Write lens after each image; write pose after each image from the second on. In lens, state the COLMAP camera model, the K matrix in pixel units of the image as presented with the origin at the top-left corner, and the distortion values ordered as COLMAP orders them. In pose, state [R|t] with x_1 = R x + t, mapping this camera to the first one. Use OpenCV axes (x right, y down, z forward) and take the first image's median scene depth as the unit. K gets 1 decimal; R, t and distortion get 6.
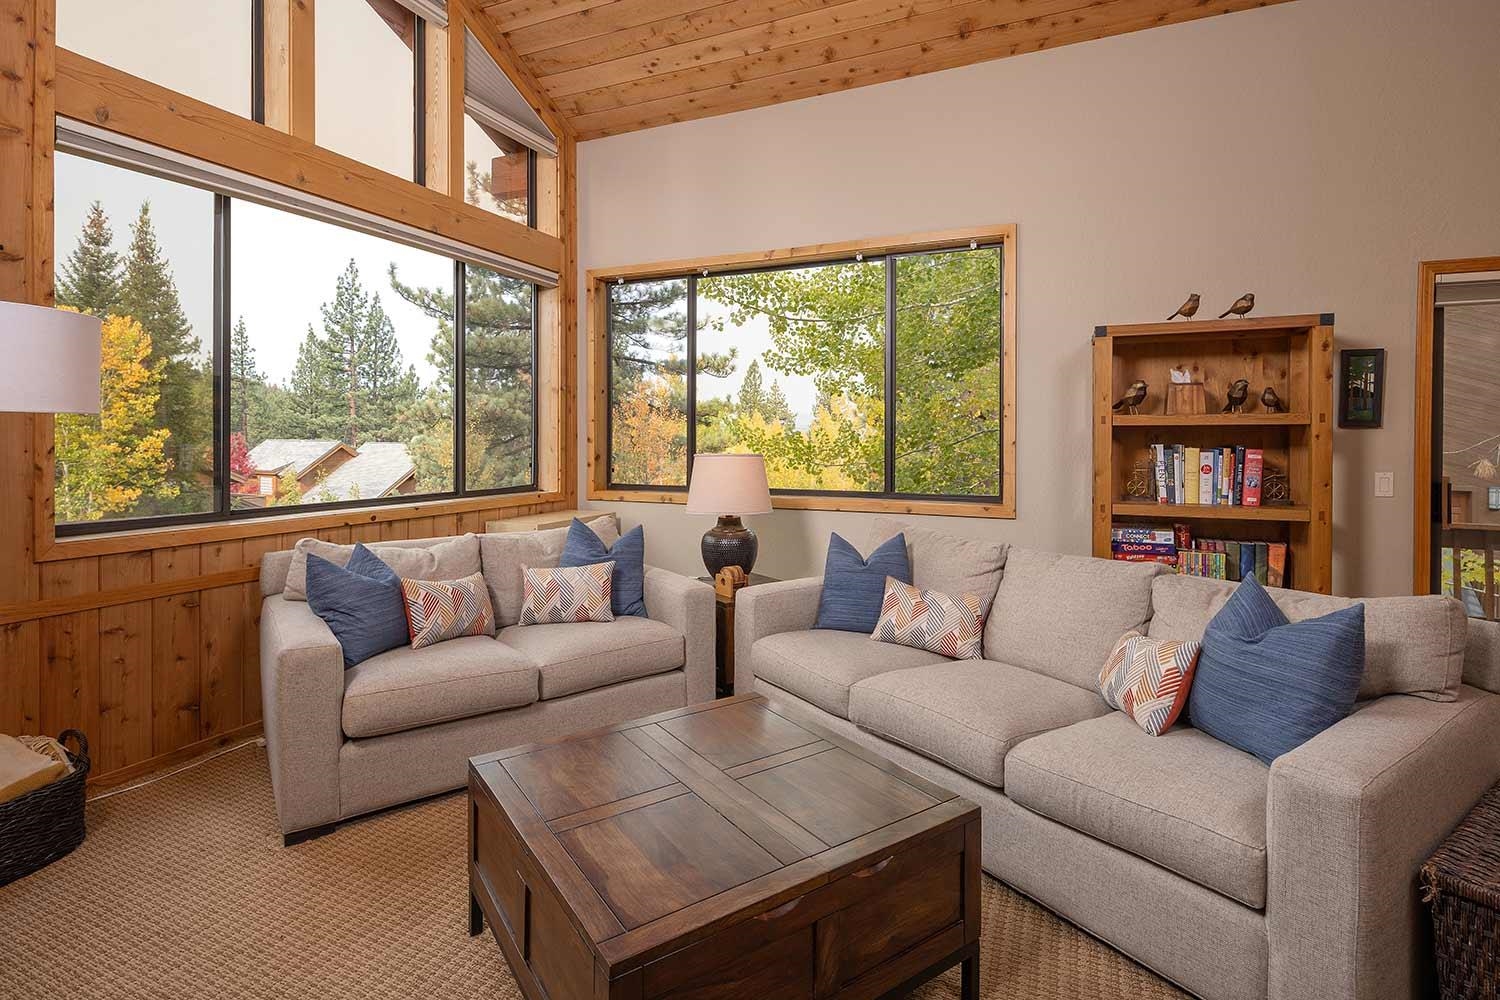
lens RADIAL K [[735.7, 0, 748.1], [0, 735.7, 442.9], [0, 0, 1]] dist [0.001858, -0.002904]
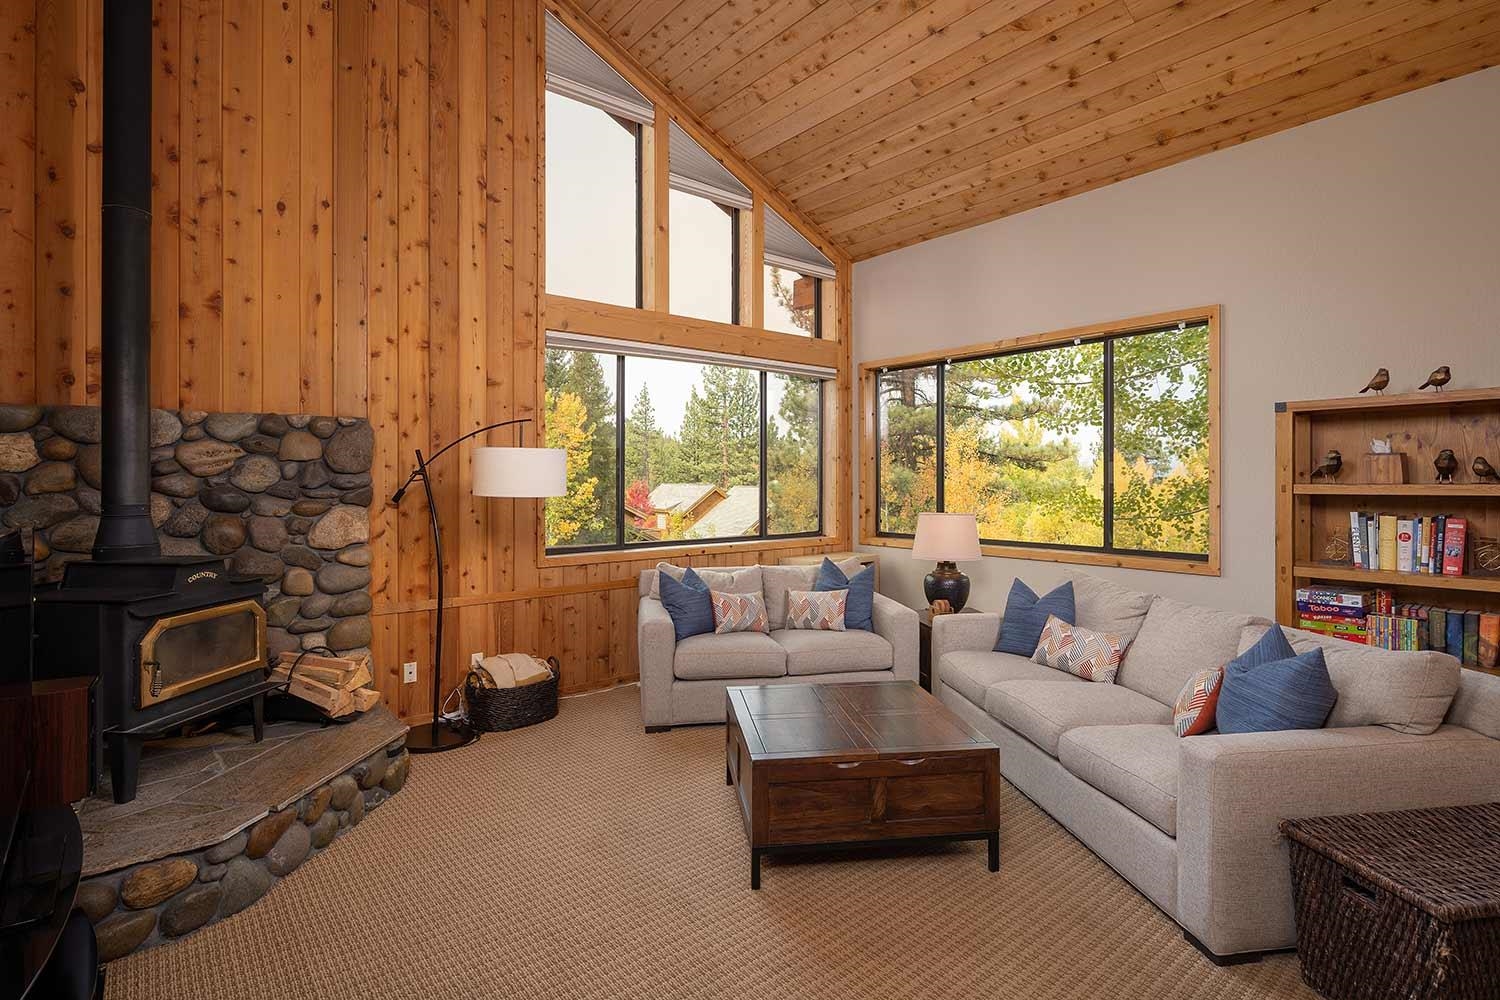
lens RADIAL K [[735.7, 0, 750.0], [0, 735.7, 480.3], [0, 0, 1]] dist [0.001858, -0.002904]
pose [[0.894803, -0.002380, -0.446455, 0.258143], [-0.000448, 0.999981, -0.006228, -0.035864], [0.446461, 0.005773, 0.894784, -0.318454]]
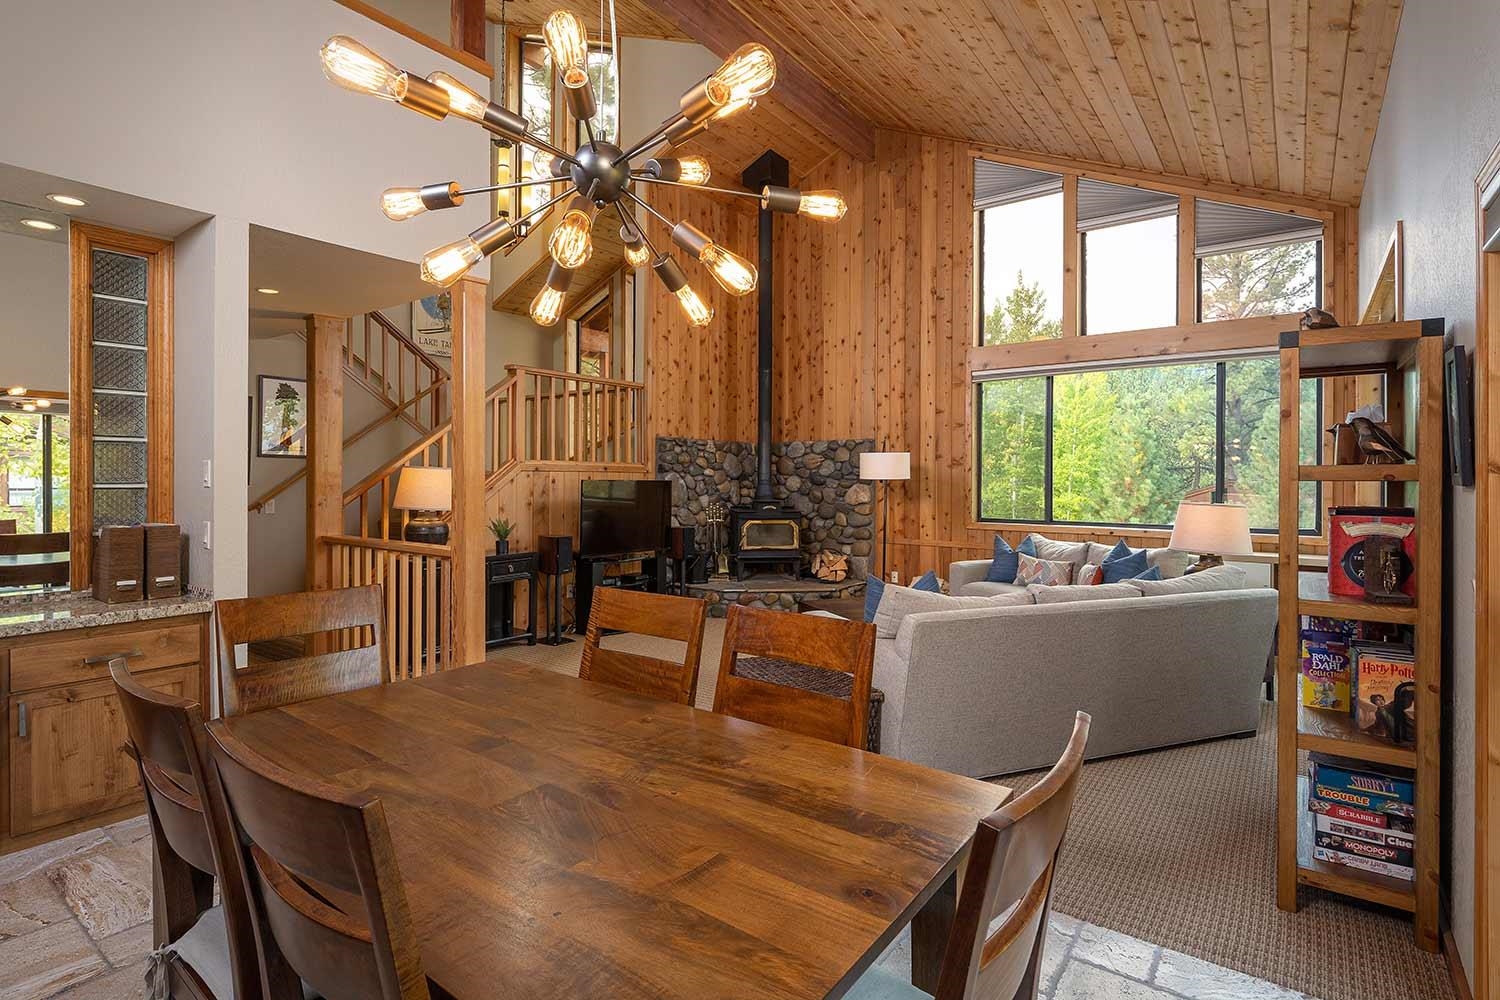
lens RADIAL K [[735.7, 0, 746.5], [0, 735.7, 476.6], [0, 0, 1]] dist [0.001858, -0.002904]
pose [[-0.224432, -0.001036, -0.974489, 1.427439], [-0.011583, 0.999932, 0.001605, -0.025275], [0.974421, 0.011648, -0.224428, 0.550579]]
